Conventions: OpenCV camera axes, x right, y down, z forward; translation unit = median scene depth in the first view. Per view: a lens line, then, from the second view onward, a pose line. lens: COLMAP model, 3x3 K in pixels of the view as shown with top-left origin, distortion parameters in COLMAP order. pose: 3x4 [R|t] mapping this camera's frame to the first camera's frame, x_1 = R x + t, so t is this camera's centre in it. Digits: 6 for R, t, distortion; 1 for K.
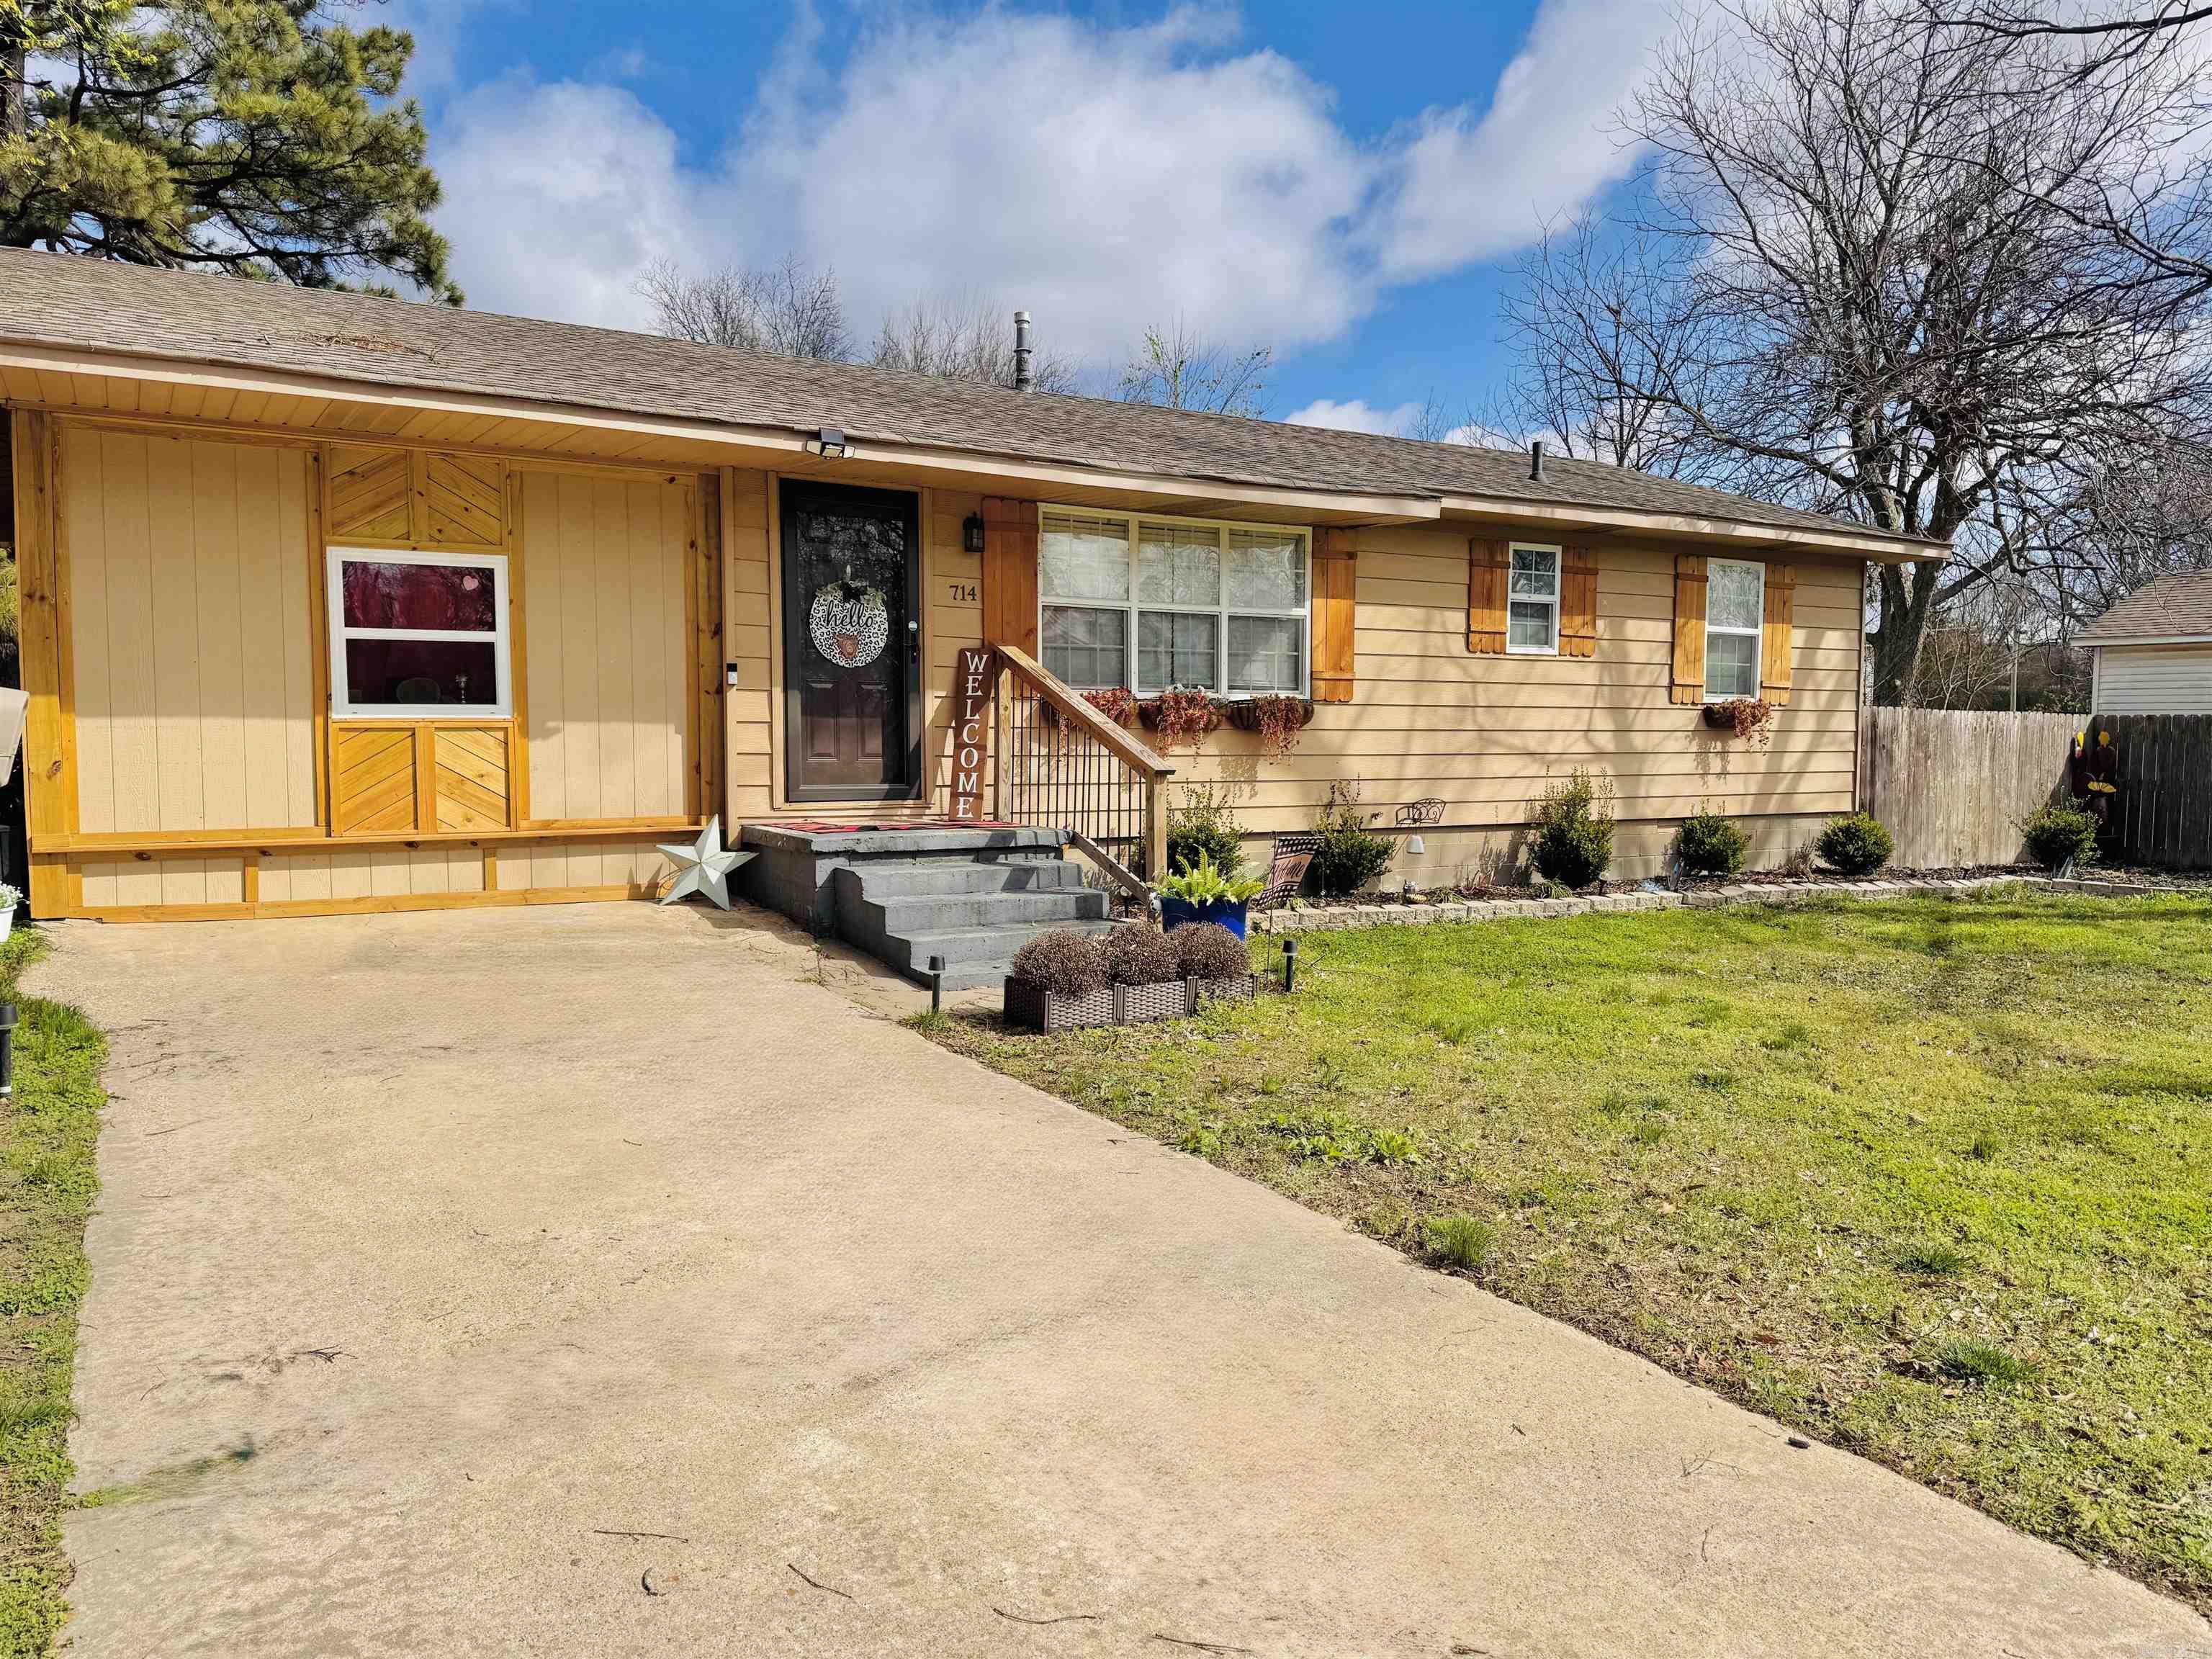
lens RADIAL K [[1532.2, 0, 1116.2], [0, 1532.2, 832.8], [0, 0, 1]] dist [0.046095, -0.041020]
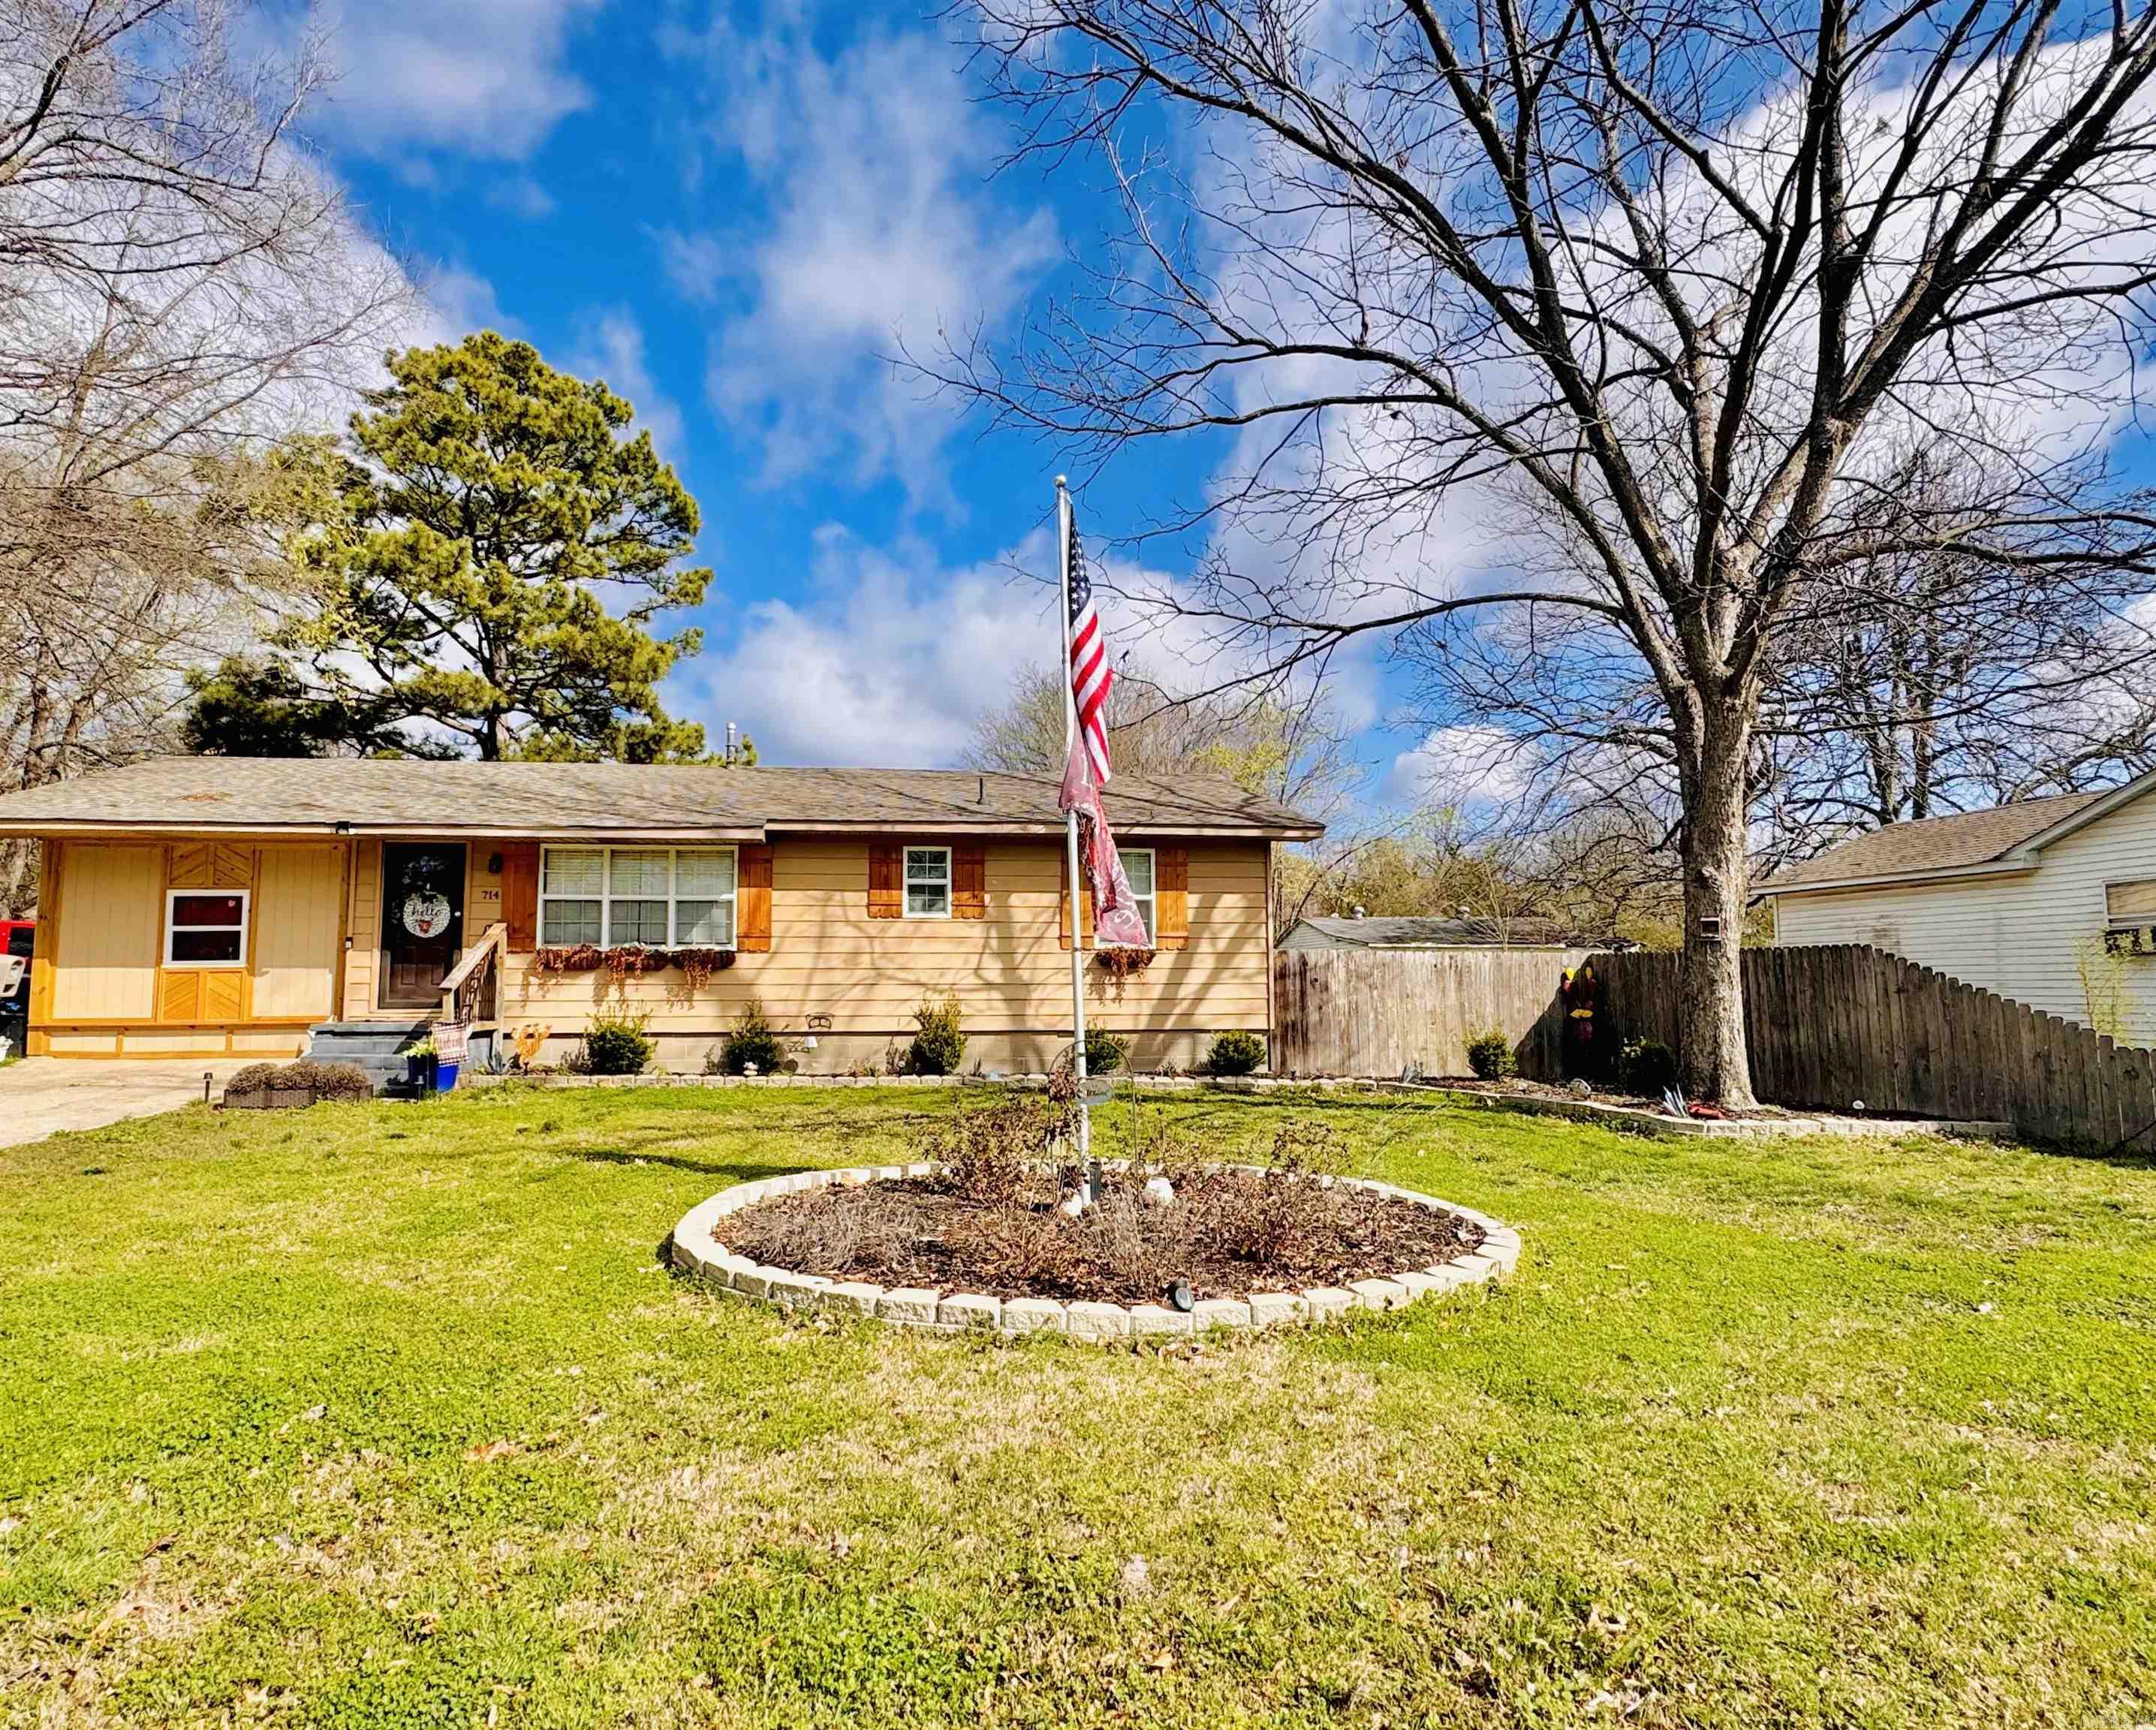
lens RADIAL K [[1275.5, 0, 1071.7], [0, 1275.5, 877.6], [0, 0, 1]] dist [-0.003724, -0.000847]
pose [[0.915168, -0.044885, -0.400567, 0.985612], [-0.018778, 0.987954, -0.153604, 0.037072], [0.402636, 0.148095, 0.903301, -0.086667]]
